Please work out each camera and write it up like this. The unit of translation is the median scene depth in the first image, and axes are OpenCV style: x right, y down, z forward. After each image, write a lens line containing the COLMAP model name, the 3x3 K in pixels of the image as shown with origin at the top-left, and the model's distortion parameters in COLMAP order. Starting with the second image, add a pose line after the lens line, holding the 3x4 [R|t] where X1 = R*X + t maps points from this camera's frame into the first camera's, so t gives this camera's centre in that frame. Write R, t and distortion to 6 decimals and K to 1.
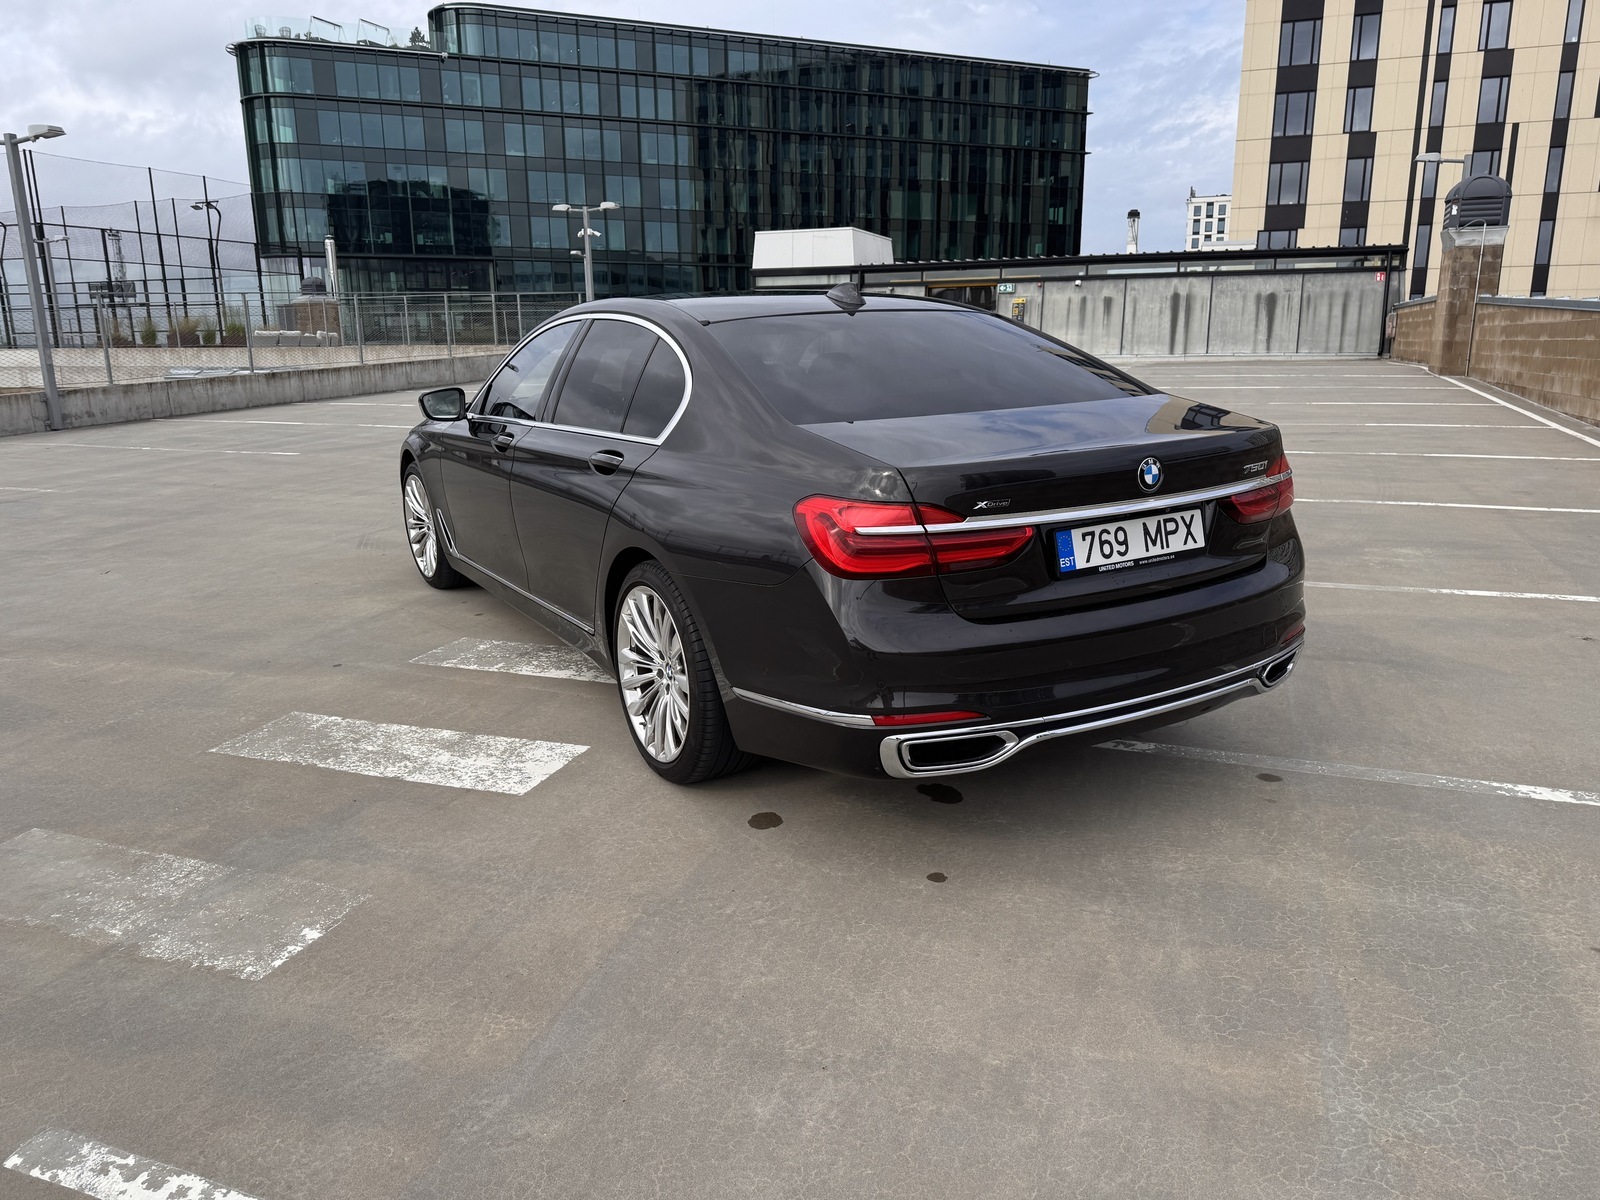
lens RADIAL K [[1121.9, 0, 802.3], [0, 1121.9, 601.8], [0, 0, 1]] dist [0.004855, -0.005725]
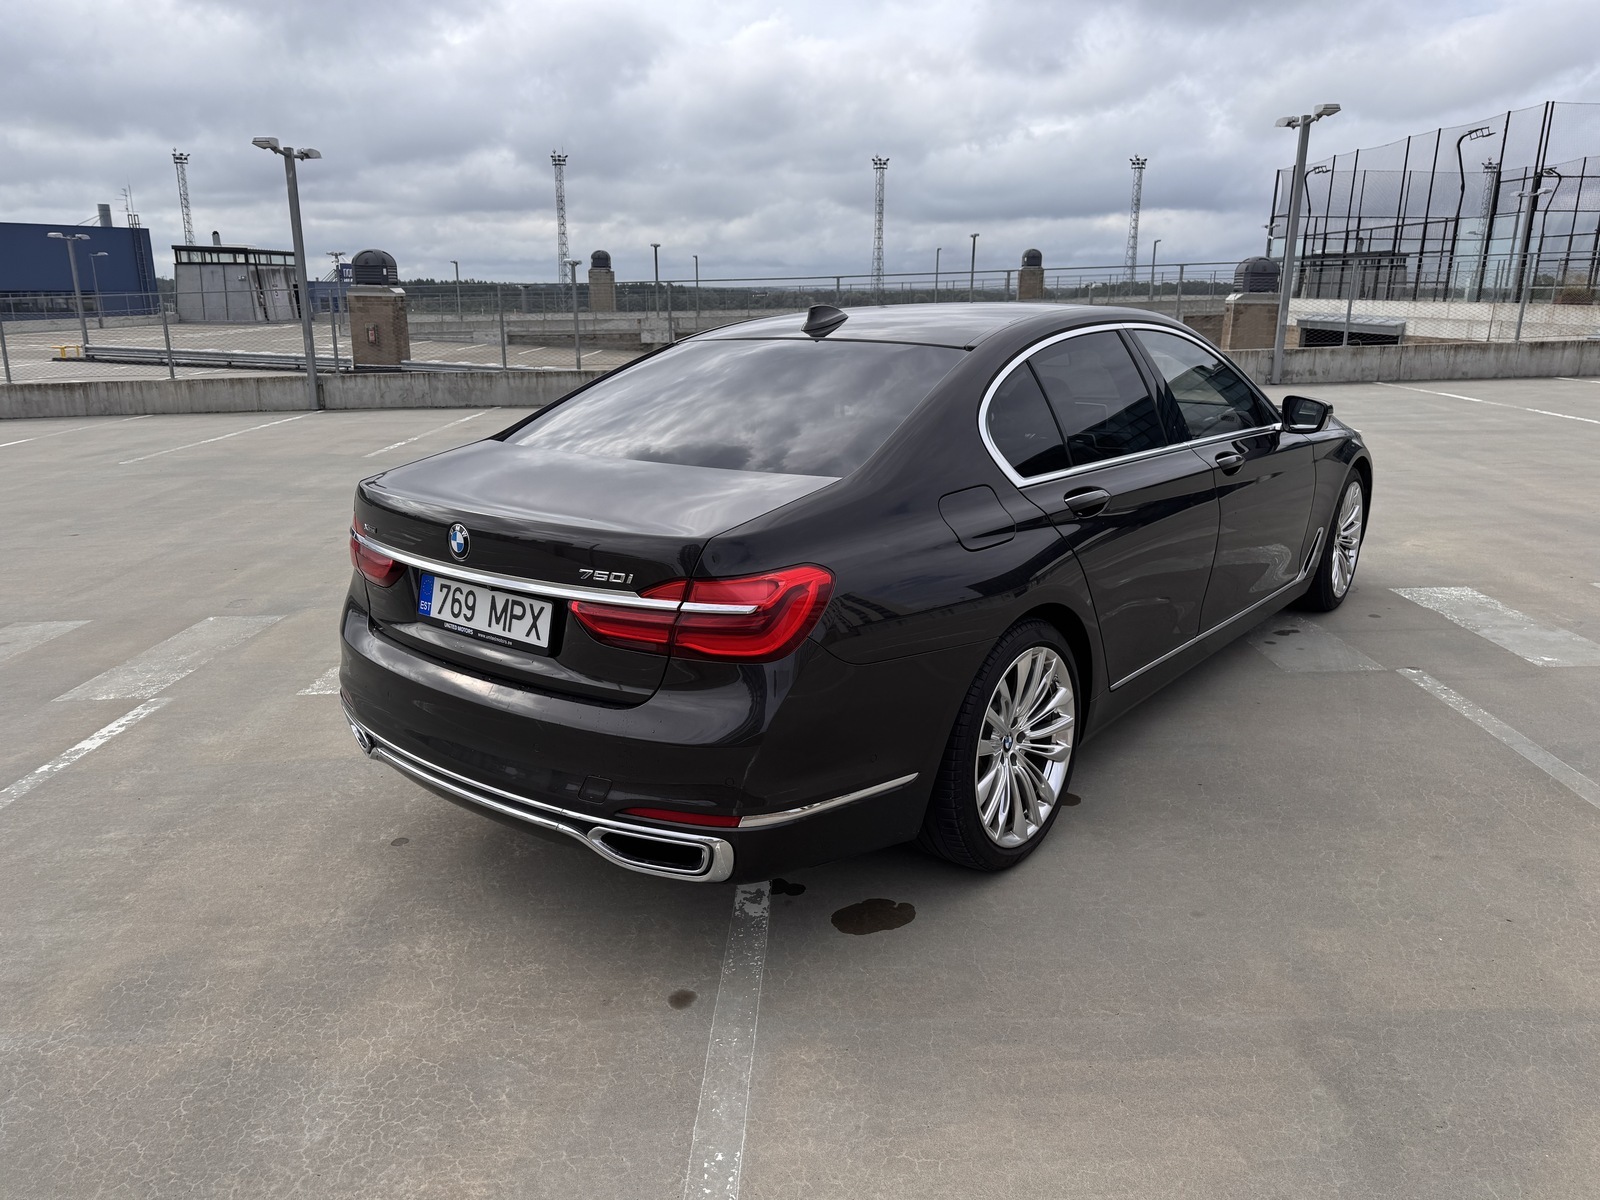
lens RADIAL K [[1121.9, 0, 804.2], [0, 1121.9, 600.2], [0, 0, 1]] dist [0.004855, -0.005725]
pose [[0.351074, 0.261478, -0.899098, 1.191657], [-0.223291, 0.955894, 0.190806, -0.291870], [0.909334, 0.133774, 0.393975, 0.852797]]
